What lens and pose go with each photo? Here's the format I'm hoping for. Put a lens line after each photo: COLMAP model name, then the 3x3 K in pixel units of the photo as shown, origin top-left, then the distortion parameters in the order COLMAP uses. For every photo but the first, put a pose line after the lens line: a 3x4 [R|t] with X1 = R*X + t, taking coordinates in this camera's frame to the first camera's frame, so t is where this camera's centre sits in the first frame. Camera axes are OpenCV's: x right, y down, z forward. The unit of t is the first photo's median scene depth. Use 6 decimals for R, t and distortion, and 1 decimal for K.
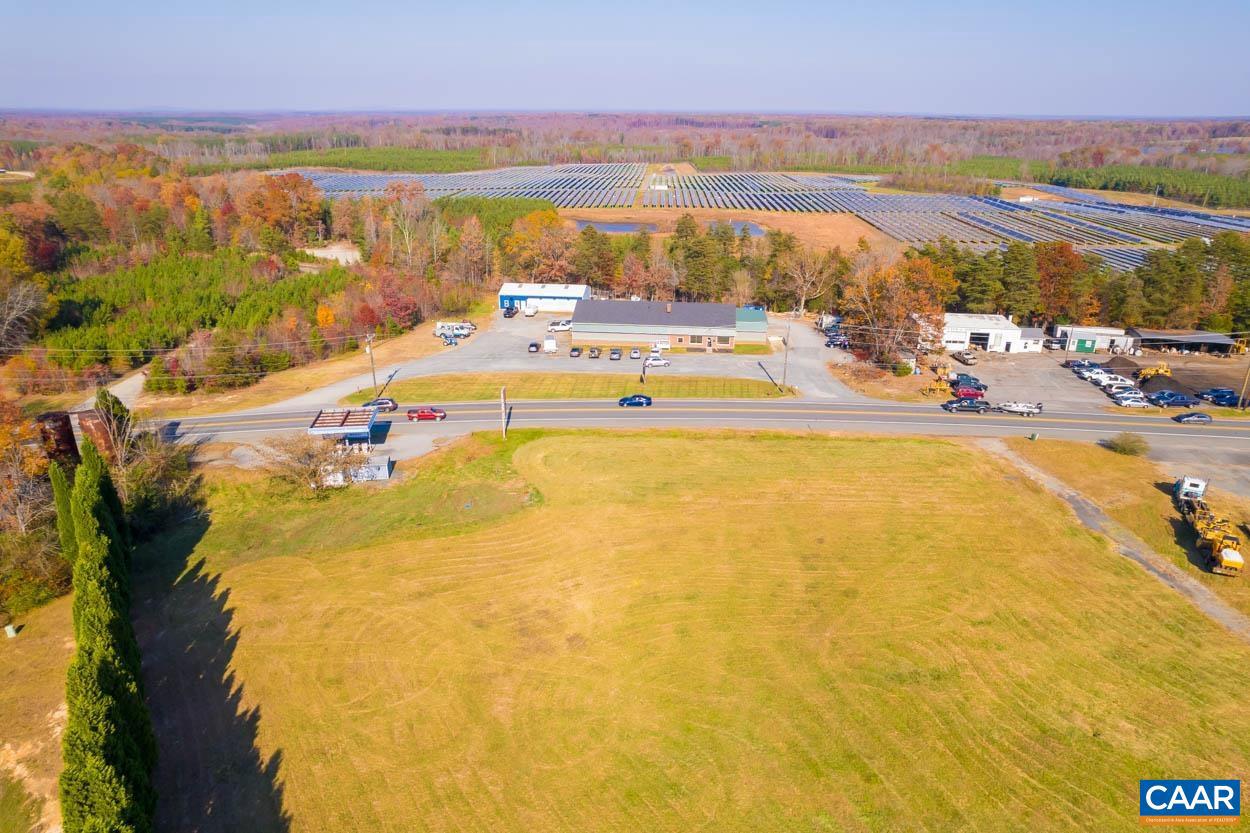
lens RADIAL K [[799.9, 0, 626.9], [0, 799.9, 419.0], [0, 0, 1]] dist [-0.076609, 0.072891]
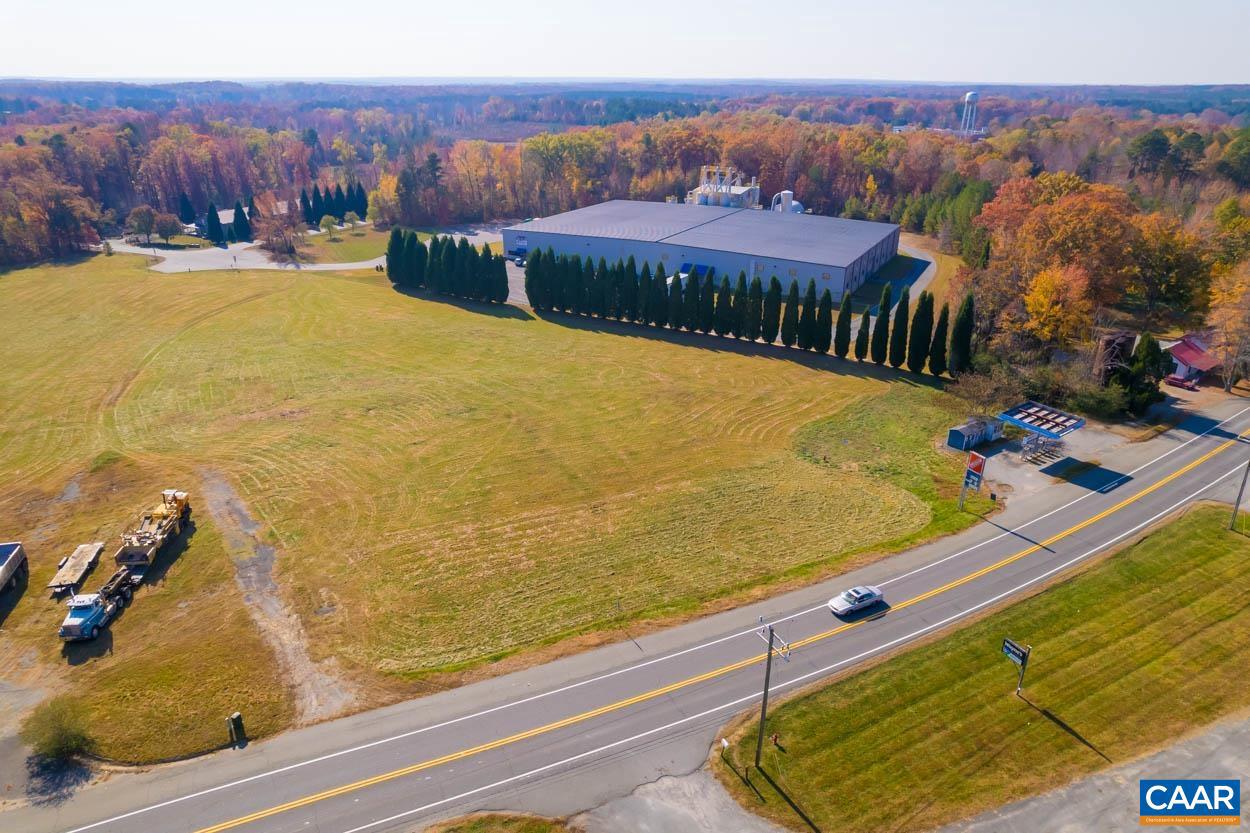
lens RADIAL K [[799.9, 0, 626.9], [0, 799.9, 419.0], [0, 0, 1]] dist [-0.076609, 0.072891]
pose [[-0.872003, 0.185140, -0.453139, 0.349872], [-0.190809, 0.723928, 0.662963, -0.366315], [0.450781, 0.664568, -0.595941, 0.923015]]
